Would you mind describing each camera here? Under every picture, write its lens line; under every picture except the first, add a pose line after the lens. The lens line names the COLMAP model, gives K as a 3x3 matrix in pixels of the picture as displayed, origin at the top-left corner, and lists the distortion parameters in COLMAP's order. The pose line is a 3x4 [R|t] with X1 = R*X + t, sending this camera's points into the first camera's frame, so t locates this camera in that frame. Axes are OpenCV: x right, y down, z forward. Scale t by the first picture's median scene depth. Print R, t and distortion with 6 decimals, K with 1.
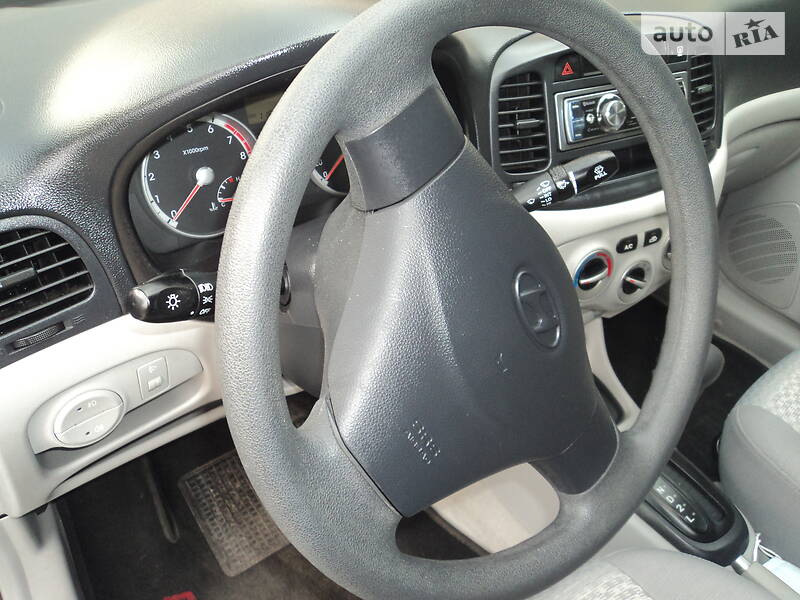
lens RADIAL K [[633.9, 0, 400.0], [0, 633.9, 300.0], [0, 0, 1]] dist [-0.030774, 0.015957]
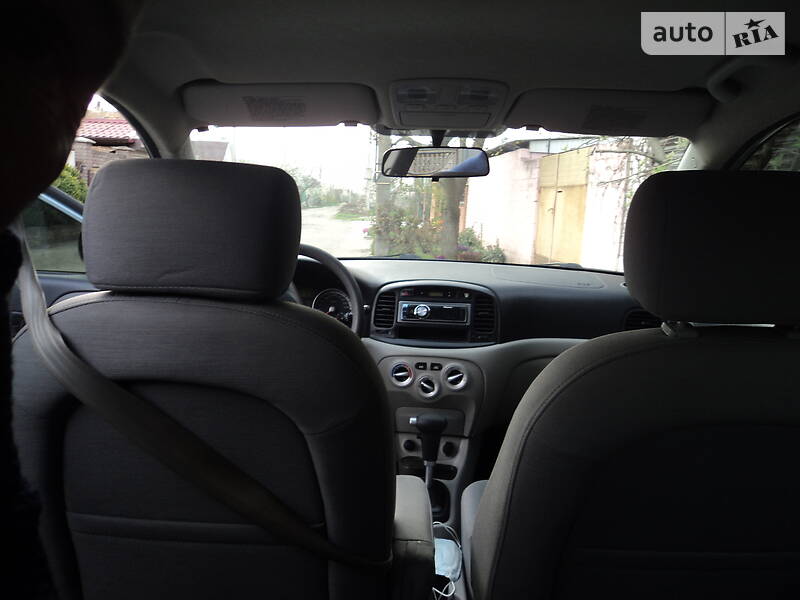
lens RADIAL K [[633.9, 0, 400.0], [0, 633.9, 300.0], [0, 0, 1]] dist [-0.030774, 0.015957]
pose [[0.801387, 0.067720, -0.594301, 1.779722], [-0.357521, 0.850785, -0.385154, 0.671221], [0.479539, 0.521132, 0.706019, -0.850235]]
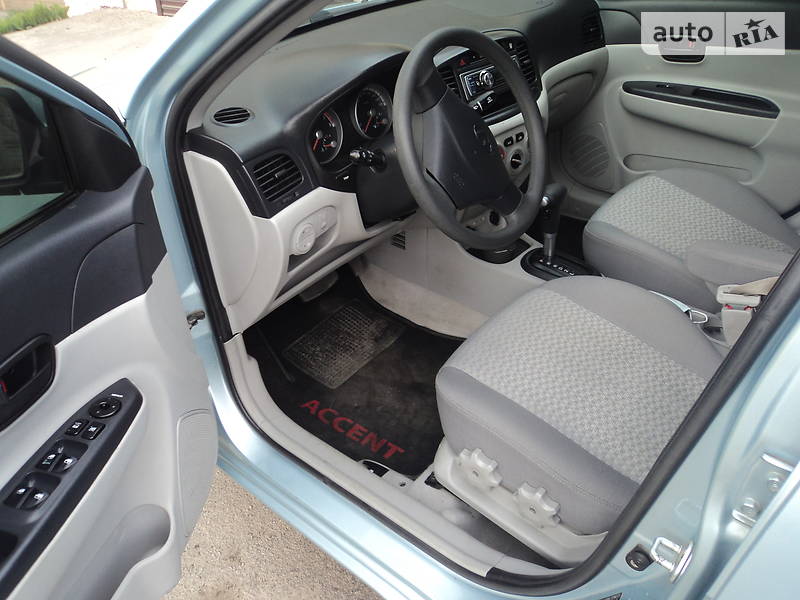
lens RADIAL K [[633.9, 0, 400.0], [0, 633.9, 300.0], [0, 0, 1]] dist [-0.030774, 0.015957]
pose [[0.963145, -0.221224, 0.153010, -0.425254], [0.228472, 0.973047, -0.031305, 0.416880], [-0.141960, 0.065110, 0.987729, -0.982477]]
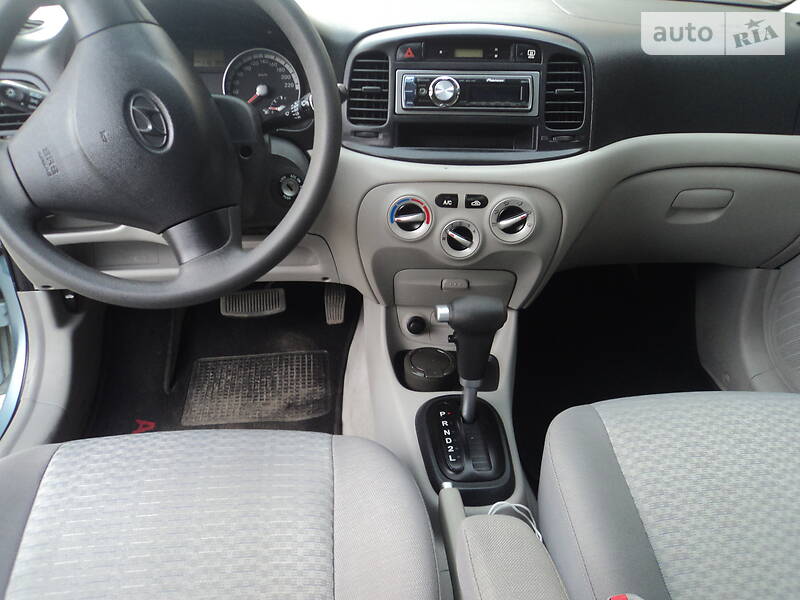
lens RADIAL K [[633.9, 0, 400.0], [0, 633.9, 300.0], [0, 0, 1]] dist [-0.030774, 0.015957]
pose [[0.859400, 0.218305, -0.462358, 0.946262], [-0.292760, 0.951462, -0.094924, 0.248246], [0.419194, 0.216938, 0.881598, -0.056792]]
